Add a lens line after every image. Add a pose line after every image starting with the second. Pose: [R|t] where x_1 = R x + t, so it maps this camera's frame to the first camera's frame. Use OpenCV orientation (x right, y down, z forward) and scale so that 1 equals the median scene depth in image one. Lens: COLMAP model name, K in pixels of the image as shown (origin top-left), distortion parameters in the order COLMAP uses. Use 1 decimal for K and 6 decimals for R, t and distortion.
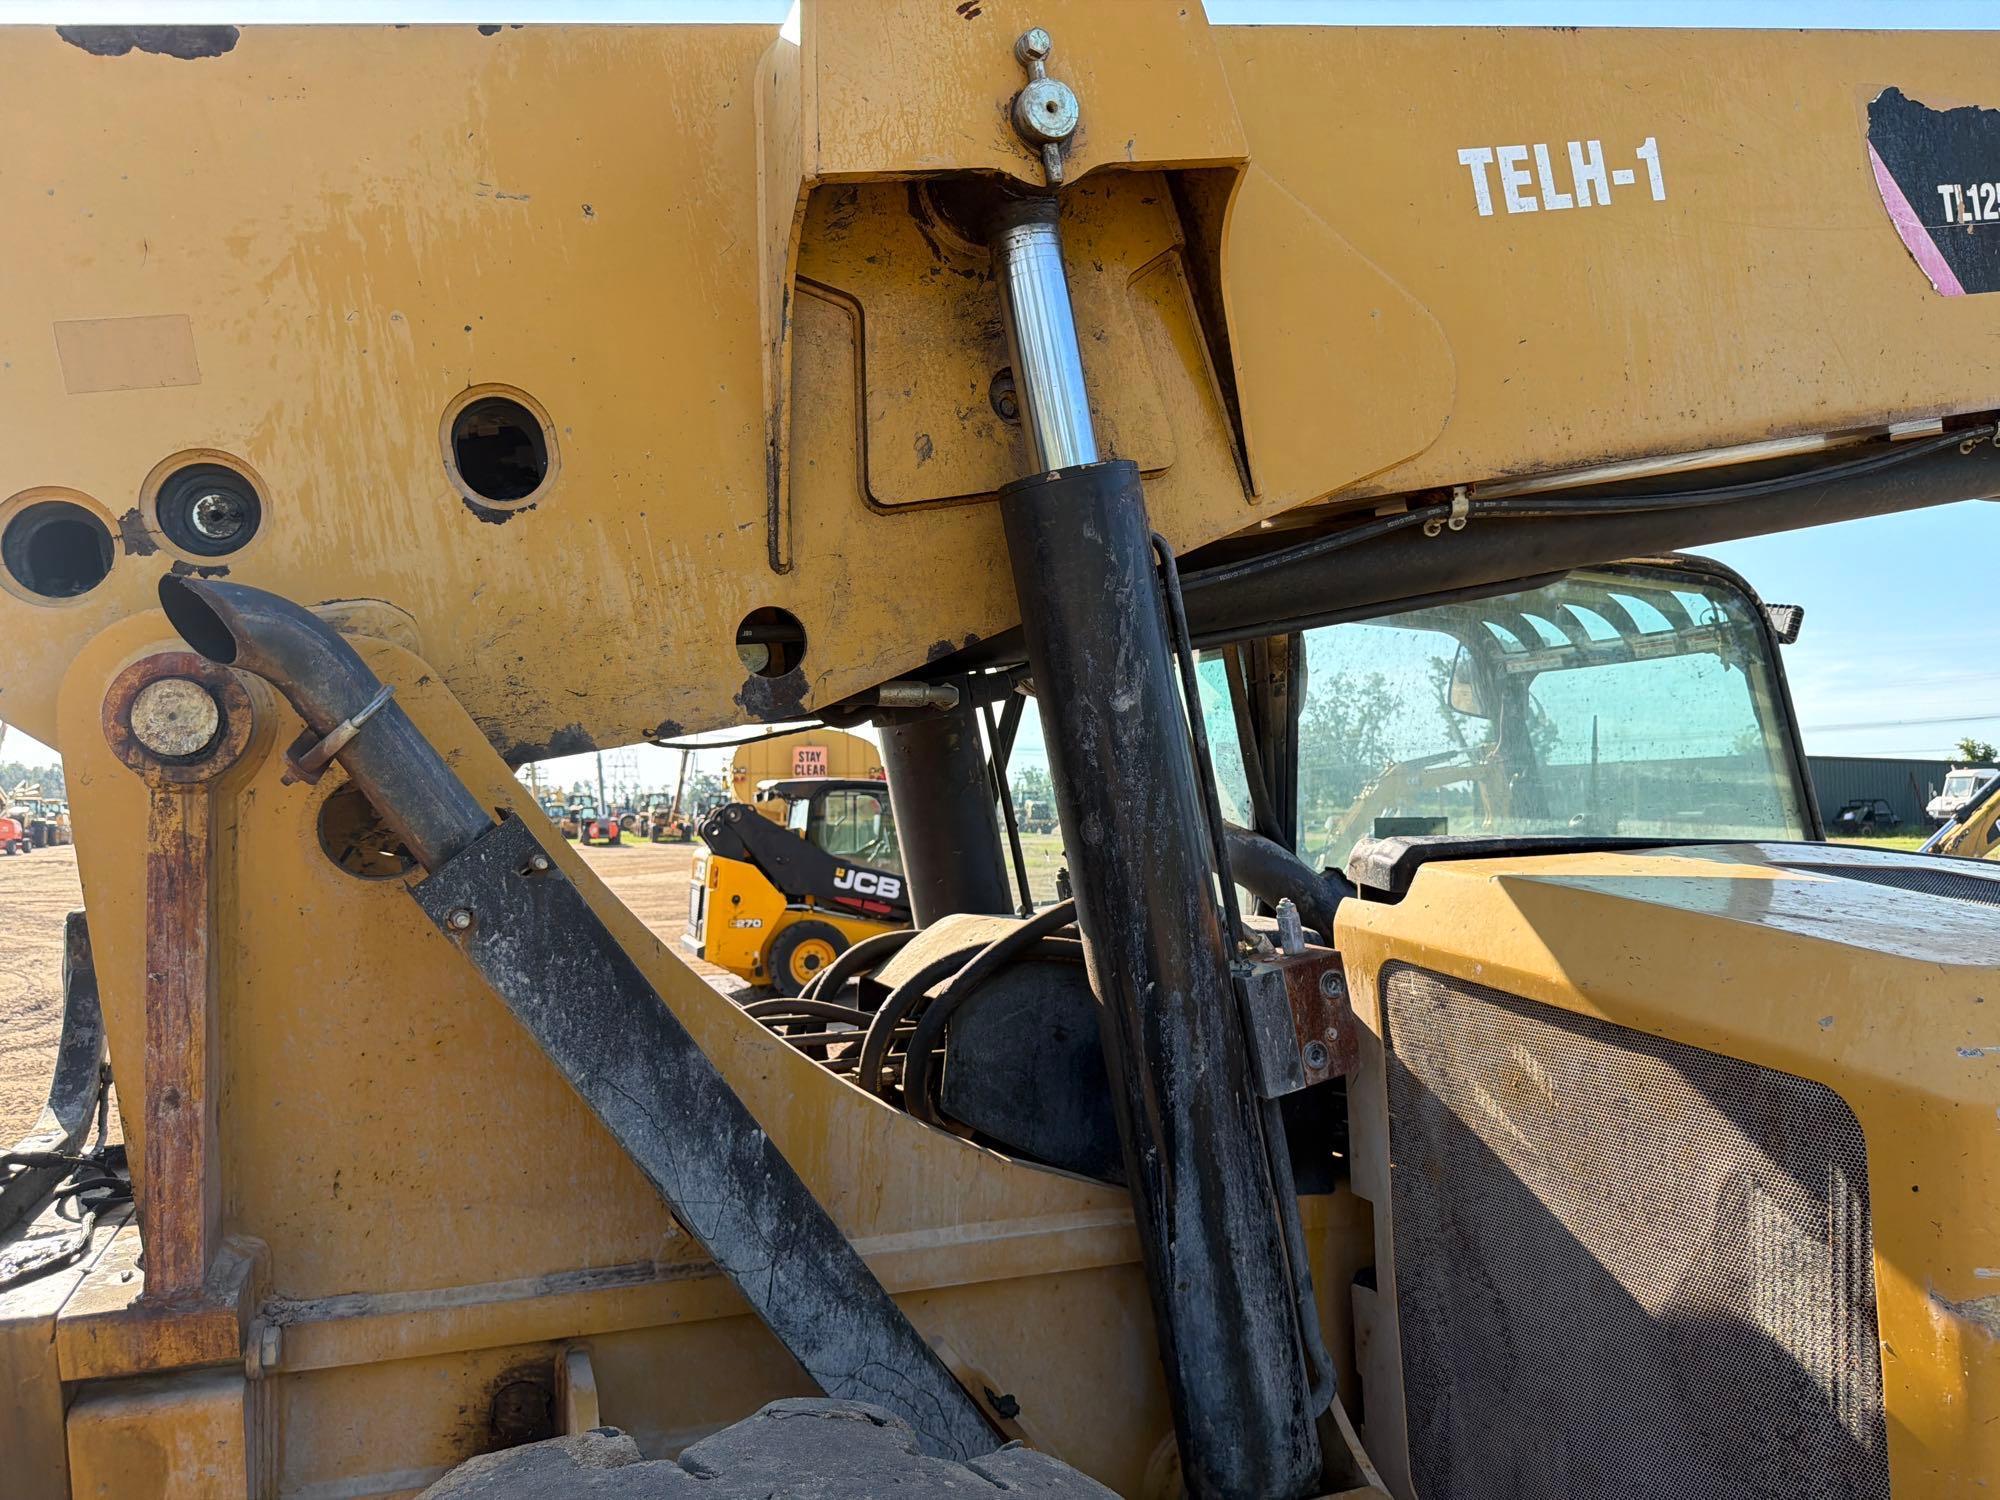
lens RADIAL K [[1417.7, 0, 1008.1], [0, 1417.7, 753.3], [0, 0, 1]] dist [0.005711, -0.000984]
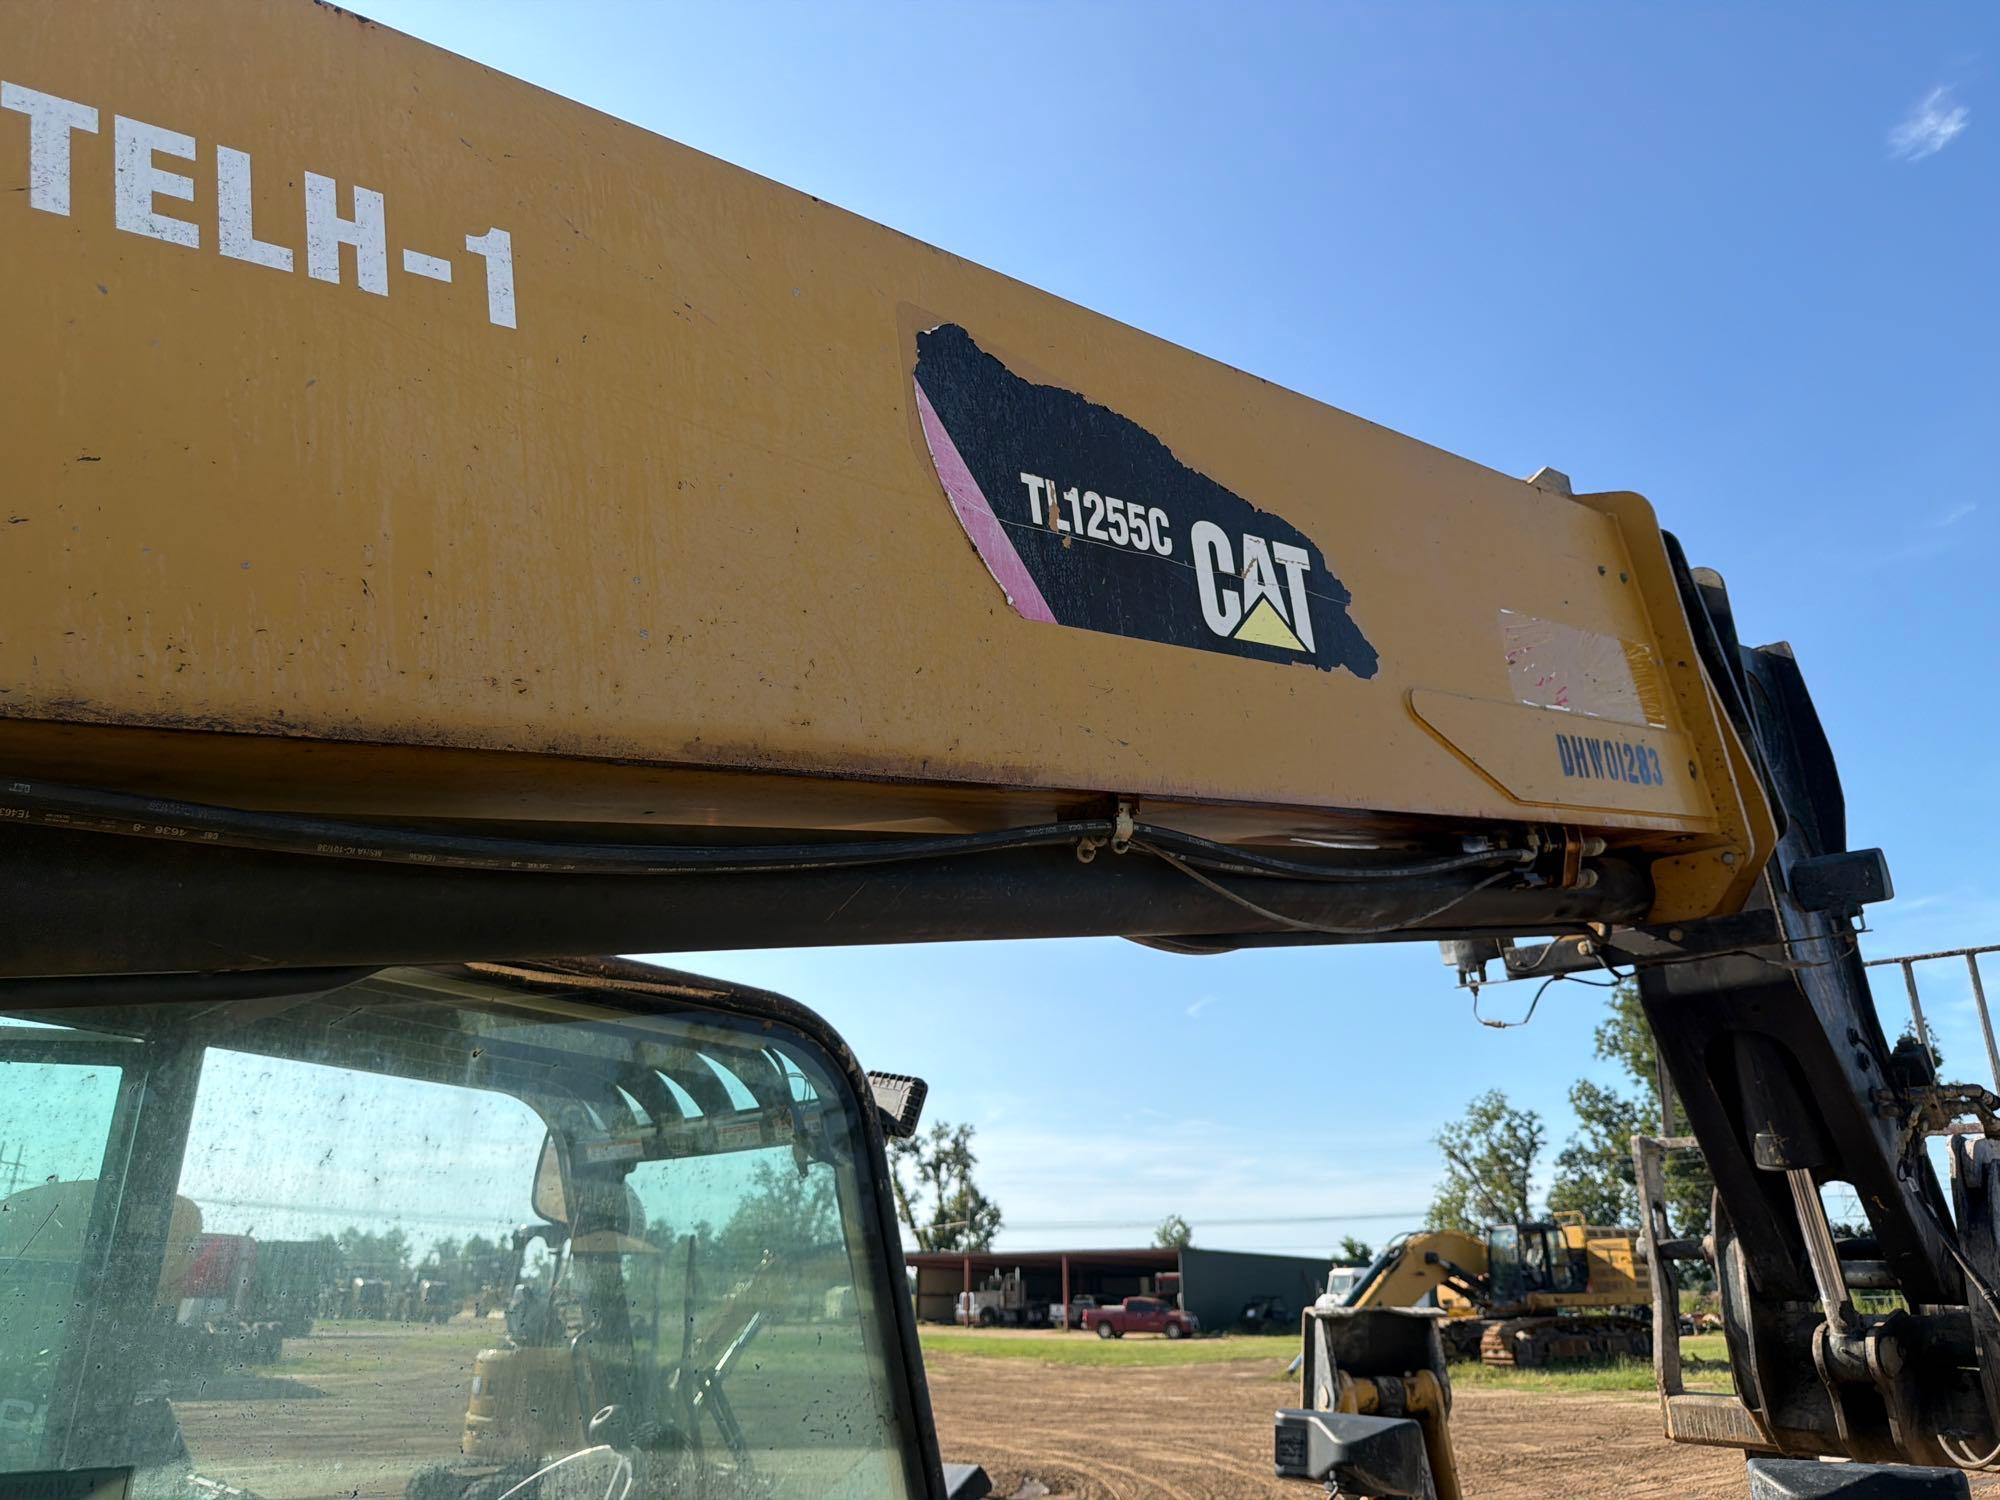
lens RADIAL K [[1378.8, 0, 1041.5], [0, 1378.8, 788.8], [0, 0, 1]] dist [0.040576, -0.063087]
pose [[0.930359, 0.136055, 0.340472, 0.462944], [-0.025643, 0.950473, -0.309746, -0.043473], [-0.365752, 0.279444, 0.887770, 0.447679]]
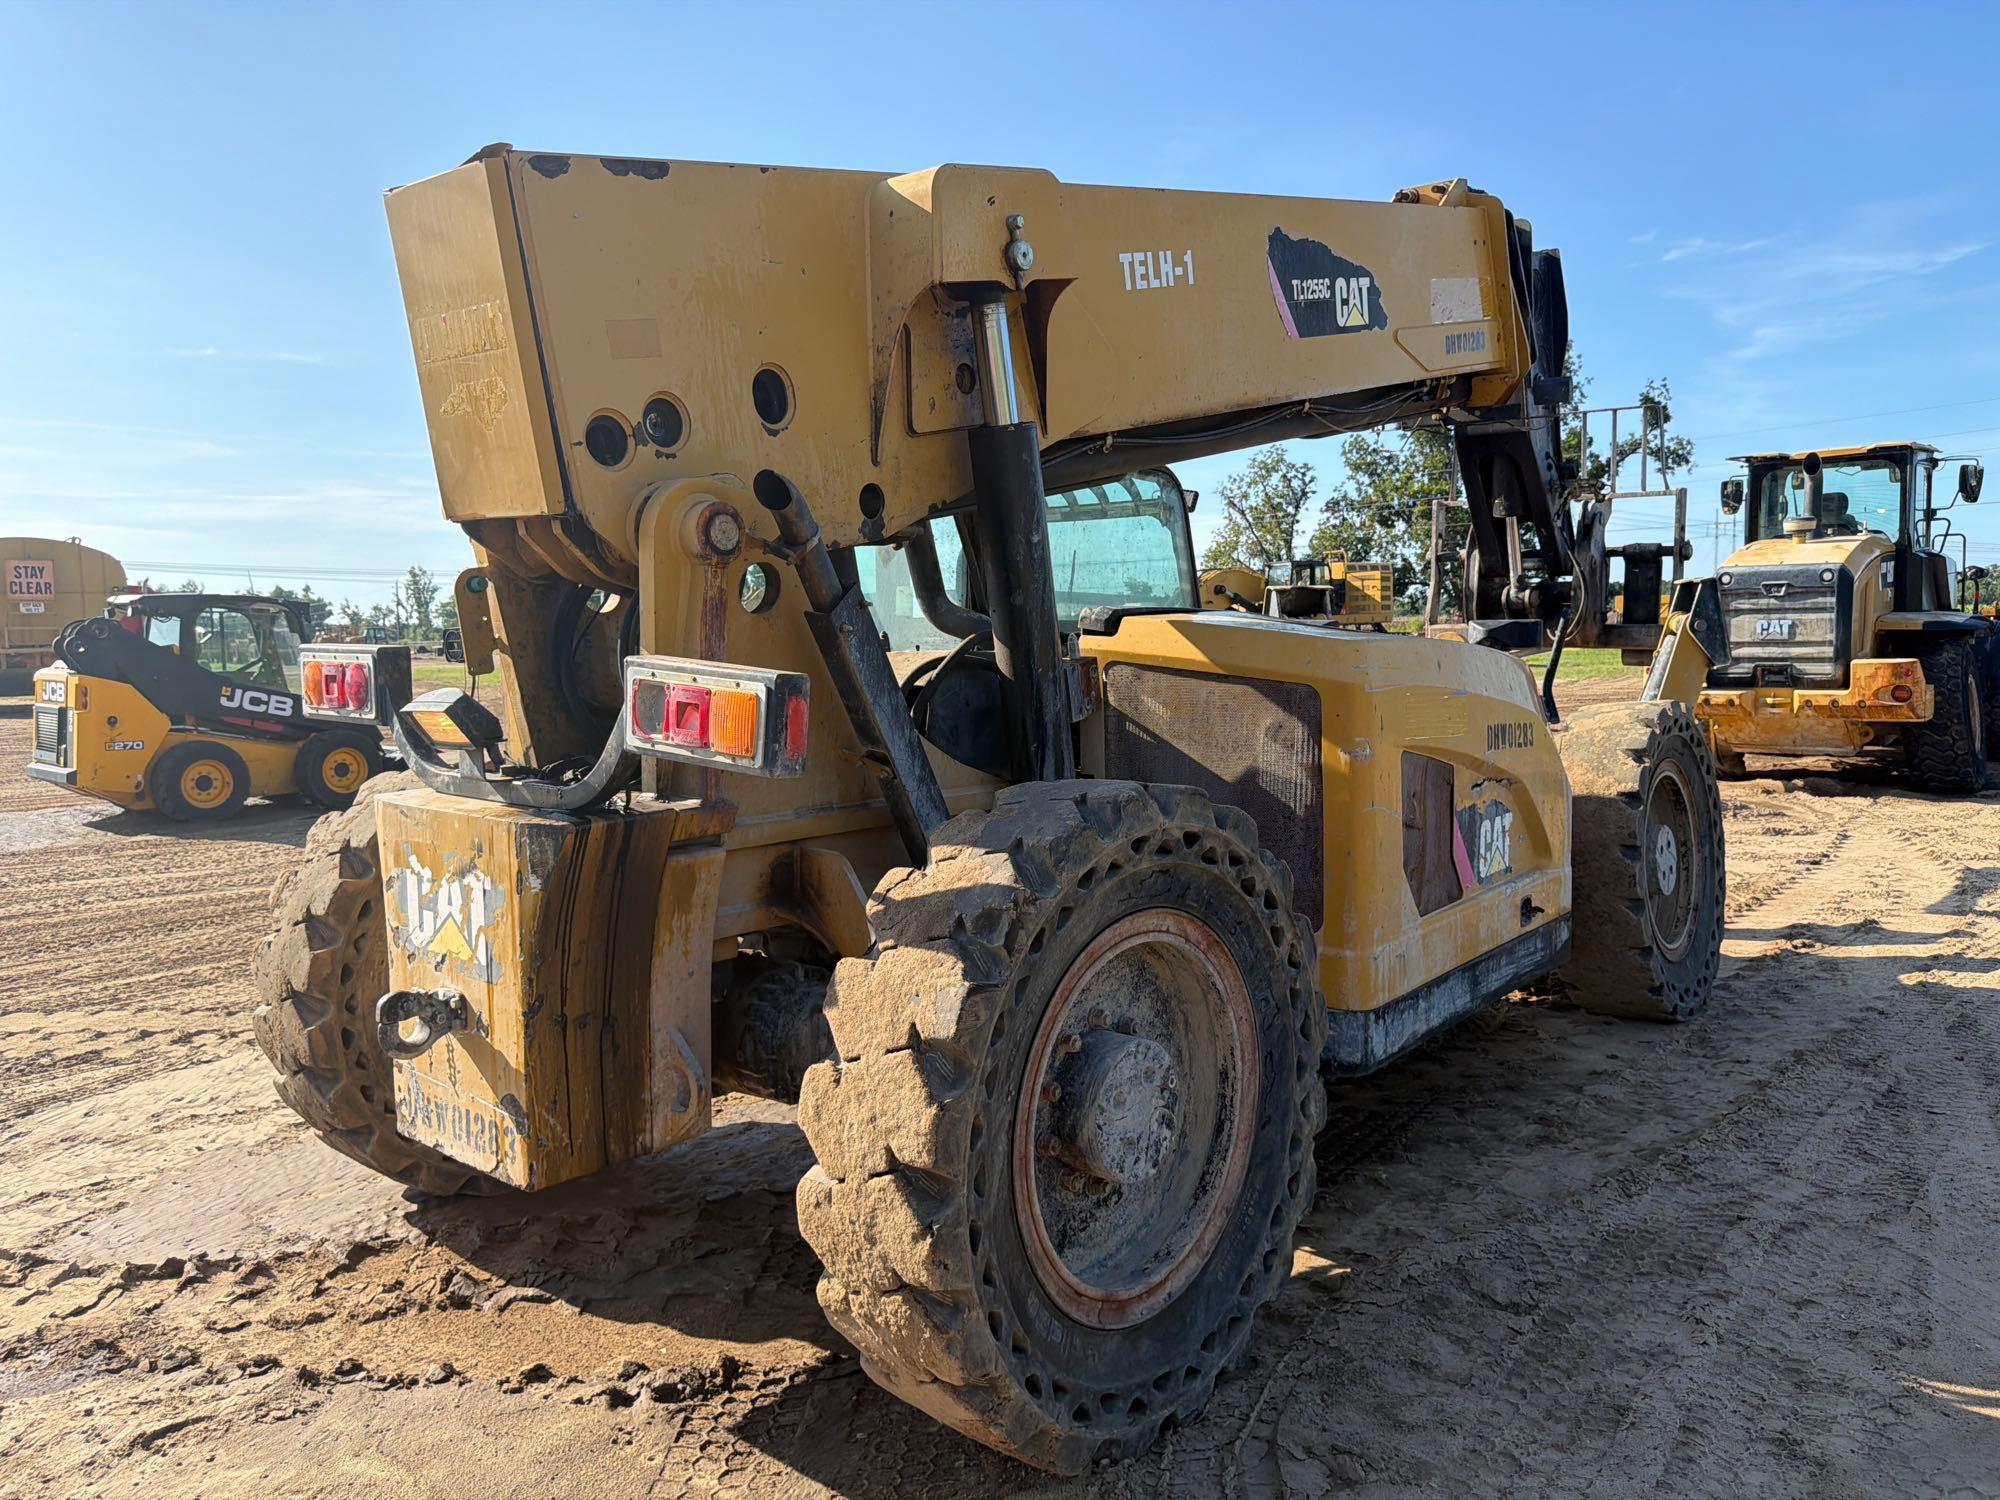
lens RADIAL K [[1401.3, 0, 994.7], [0, 1401.3, 761.1], [0, 0, 1]] dist [0.140169, -0.168507]
pose [[0.875832, -0.046469, 0.480374, -0.695960], [-0.013460, 0.992615, 0.120562, 0.030281], [-0.482428, -0.112058, 0.868738, -0.602748]]
